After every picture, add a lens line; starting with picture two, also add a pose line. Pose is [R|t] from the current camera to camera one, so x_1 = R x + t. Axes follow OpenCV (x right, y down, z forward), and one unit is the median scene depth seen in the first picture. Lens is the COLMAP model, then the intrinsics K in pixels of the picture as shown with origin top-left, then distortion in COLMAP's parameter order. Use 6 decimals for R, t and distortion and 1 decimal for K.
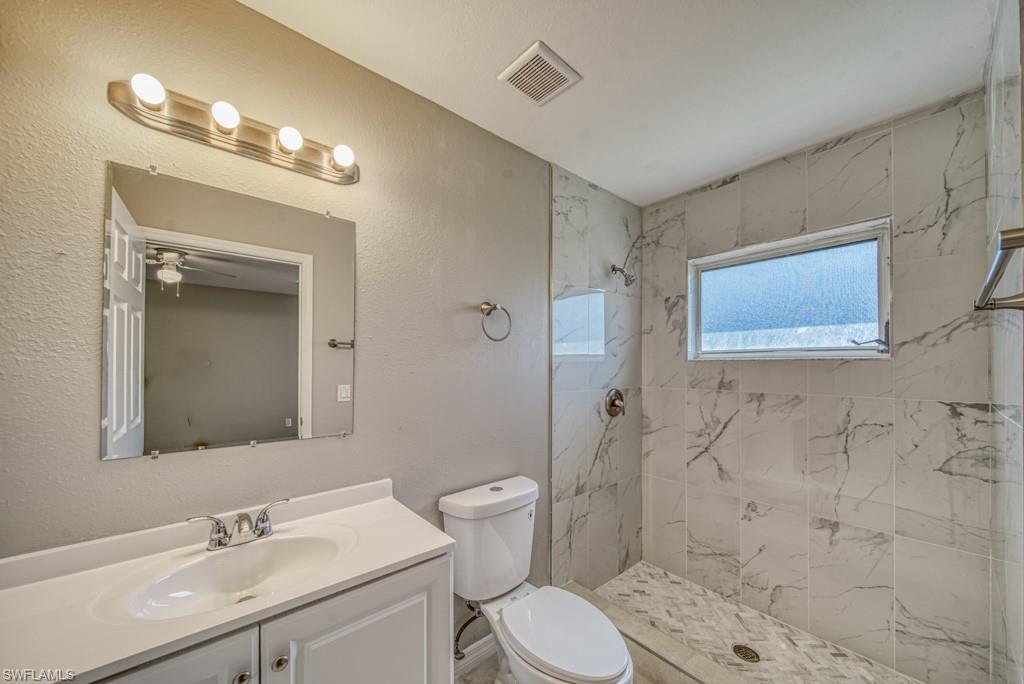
lens RADIAL K [[381.1, 0, 510.0], [0, 381.1, 369.1], [0, 0, 1]] dist [-0.000708, -0.000224]
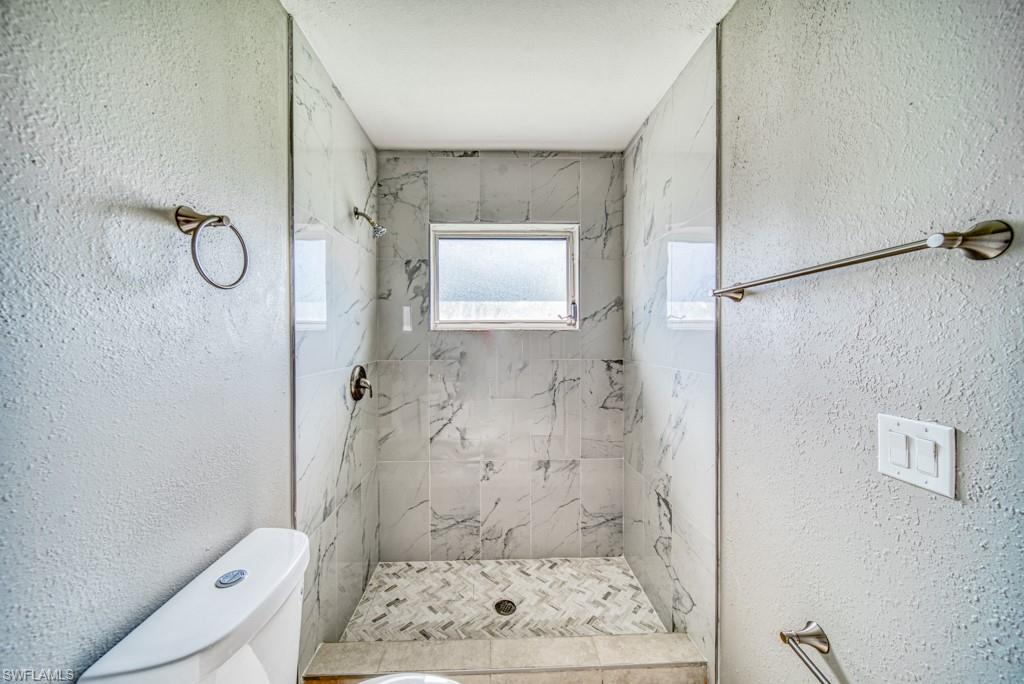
lens RADIAL K [[368.2, 0, 503.6], [0, 368.2, 342.1], [0, 0, 1]] dist [0.000089, -0.000246]
pose [[0.618897, -0.016966, 0.785289, -0.148380], [0.010630, 0.999856, 0.013223, -0.003518], [-0.785400, 0.000164, 0.618989, 0.314605]]
